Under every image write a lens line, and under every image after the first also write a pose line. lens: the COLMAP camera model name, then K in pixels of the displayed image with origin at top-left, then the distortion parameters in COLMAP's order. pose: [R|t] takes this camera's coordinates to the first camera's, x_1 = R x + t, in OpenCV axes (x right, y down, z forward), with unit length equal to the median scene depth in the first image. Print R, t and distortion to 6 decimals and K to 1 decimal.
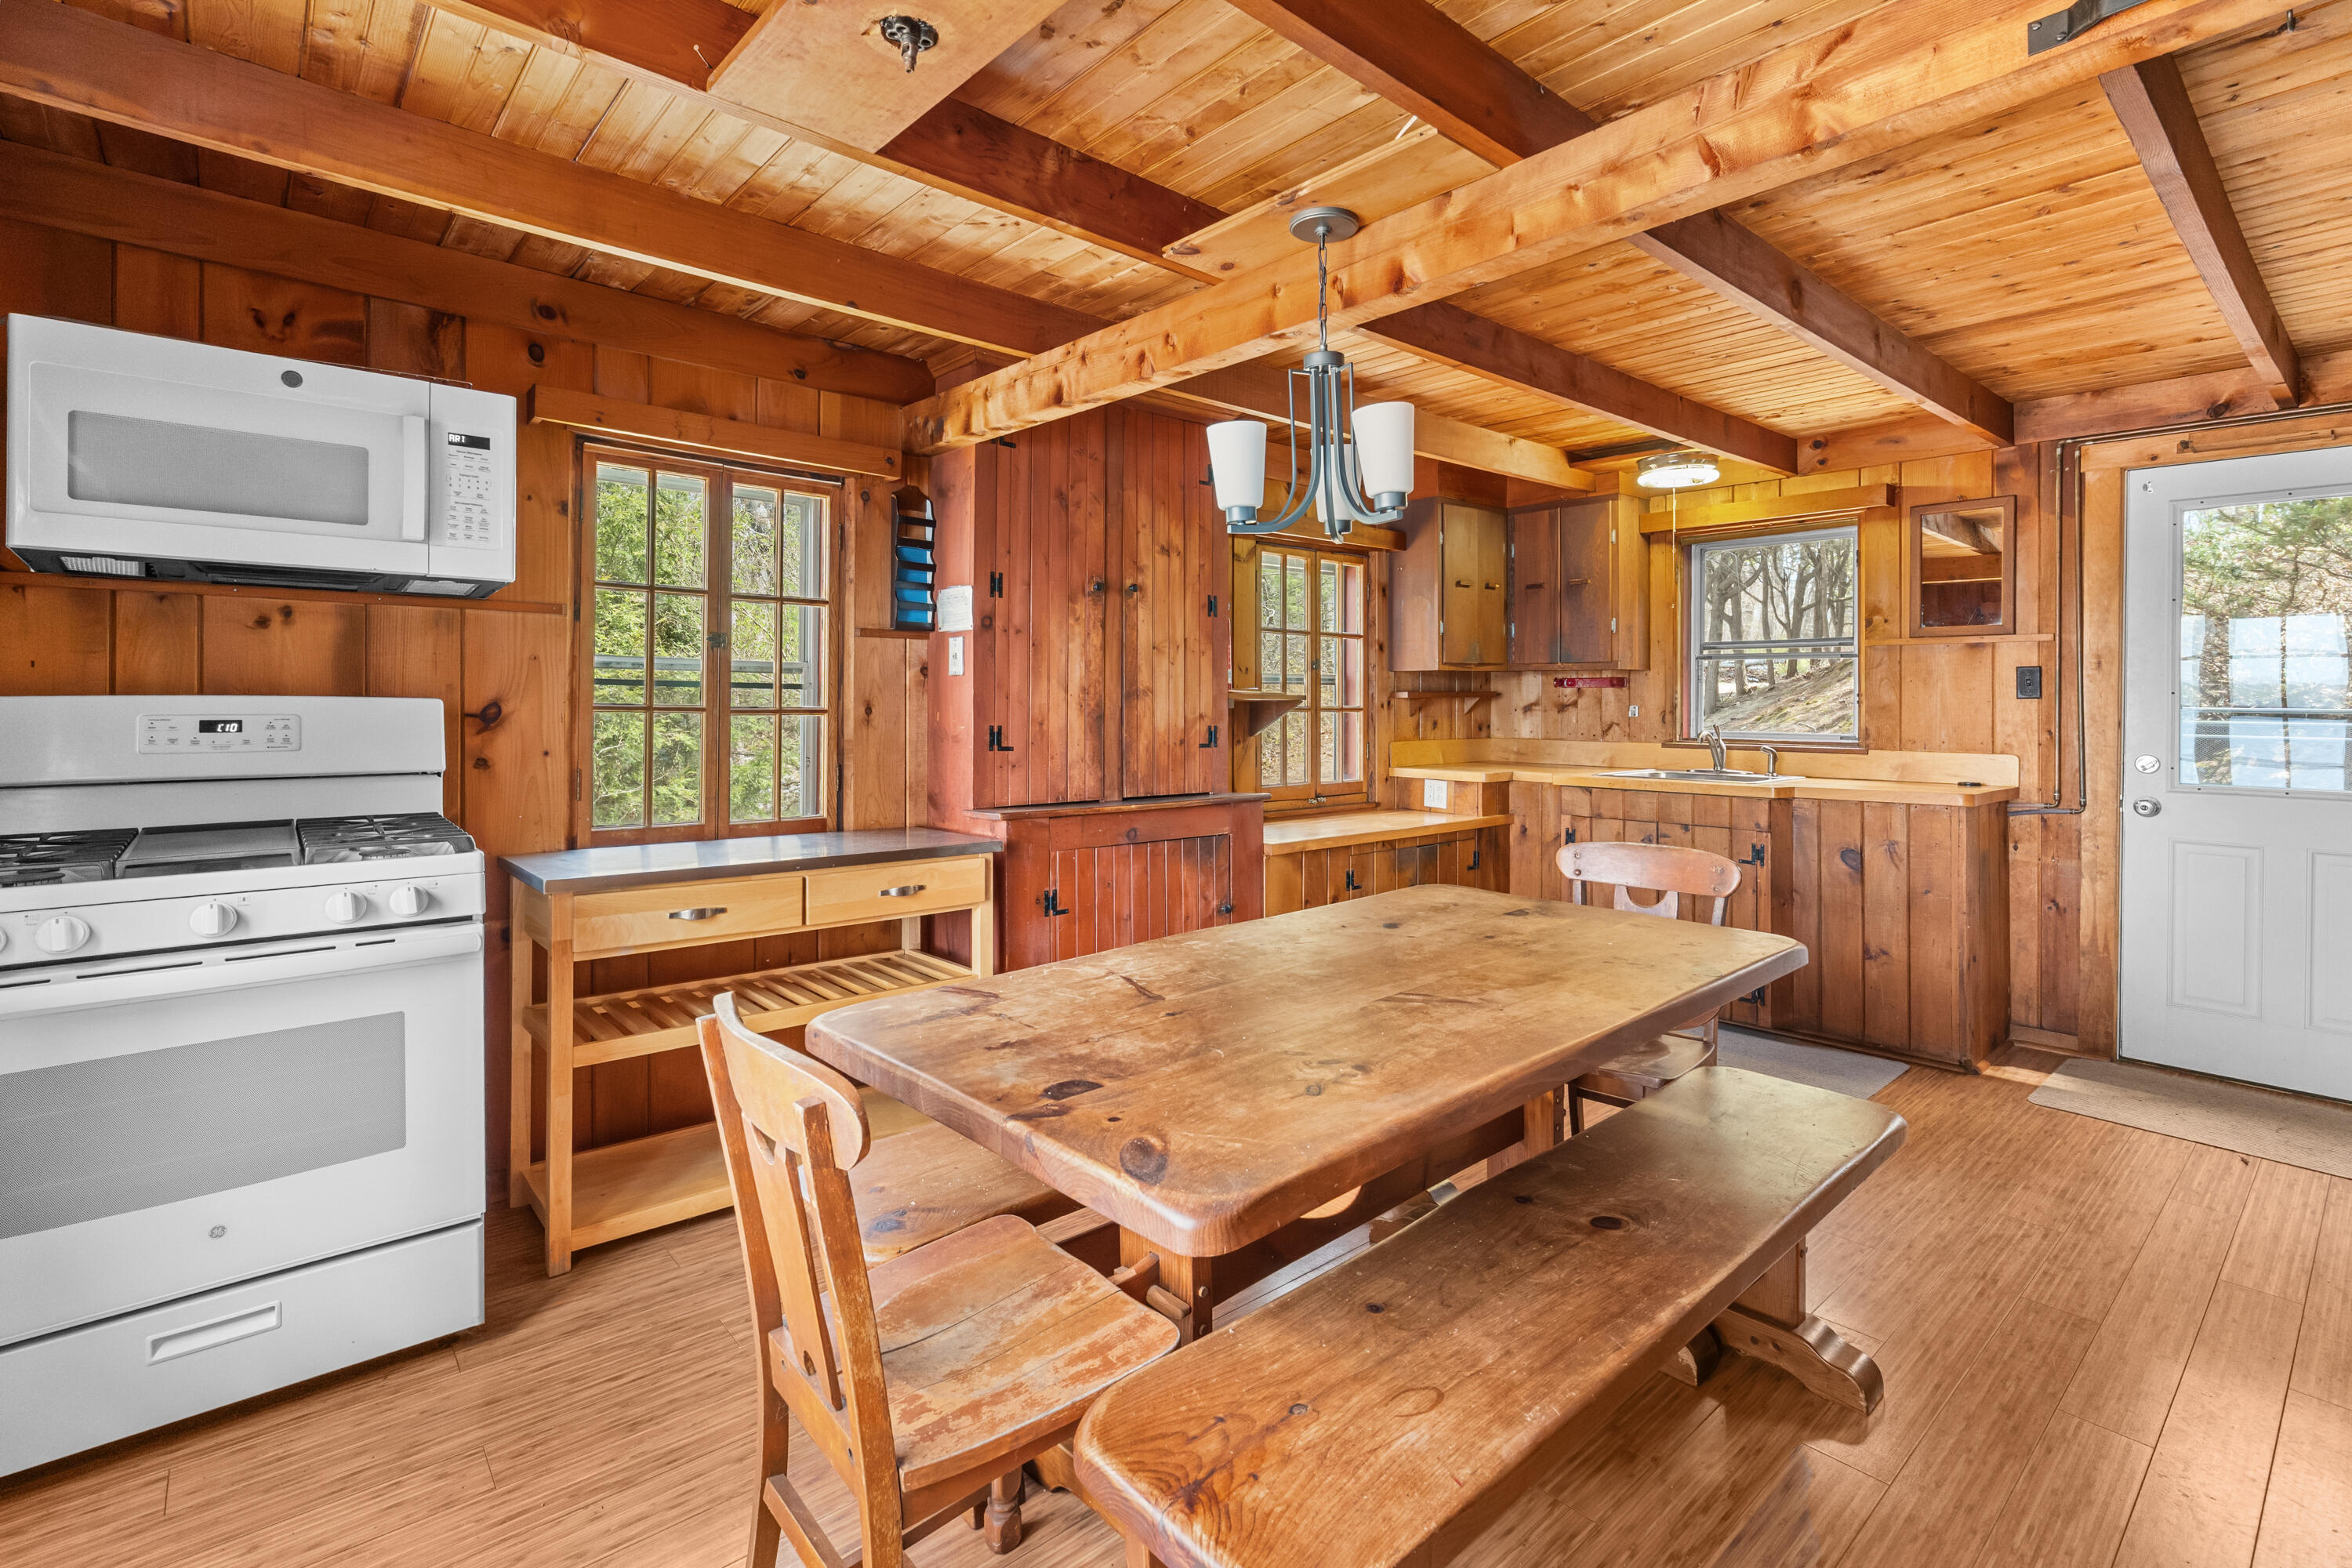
lens RADIAL K [[1075.6, 0, 1169.9], [0, 1075.6, 707.3], [0, 0, 1]] dist [-0.003753, -0.000209]
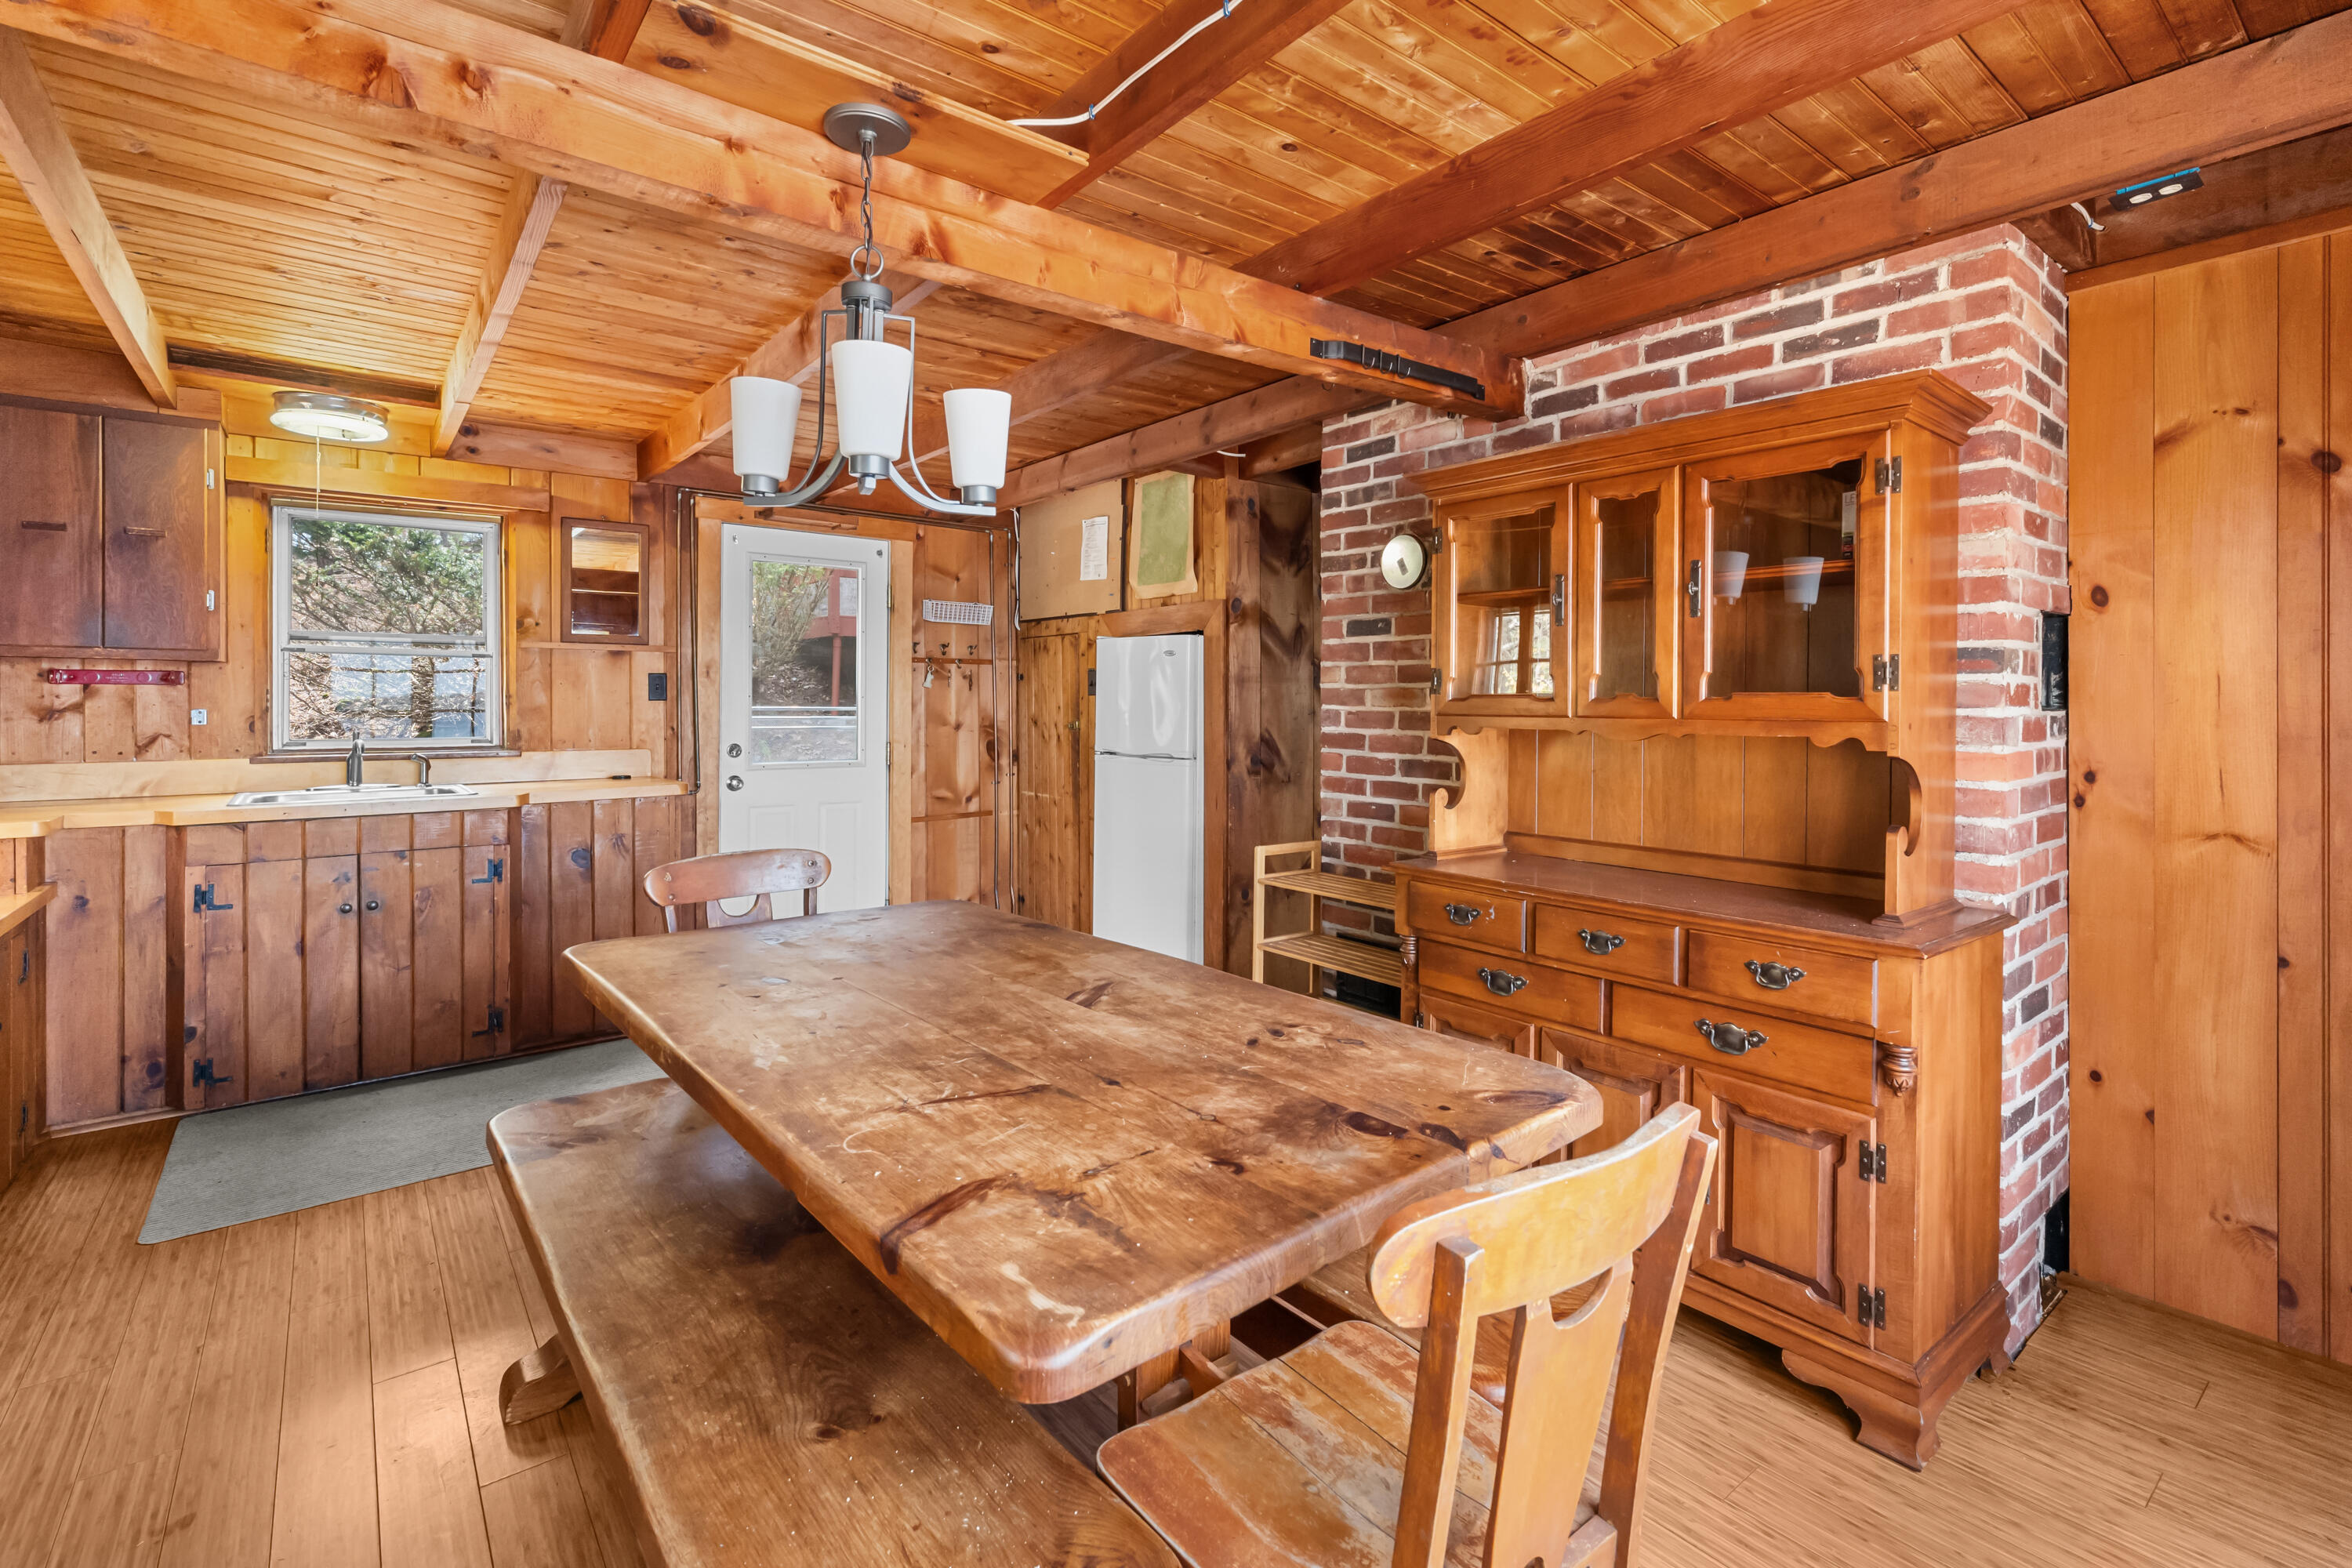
lens RADIAL K [[1075.6, 0, 1169.9], [0, 1075.6, 707.3], [0, 0, 1]] dist [-0.003753, -0.000209]
pose [[0.041599, -0.007724, 0.999105, -0.409350], [0.006387, 0.999952, 0.007465, -0.006965], [-0.999114, 0.006071, 0.041646, 0.450048]]
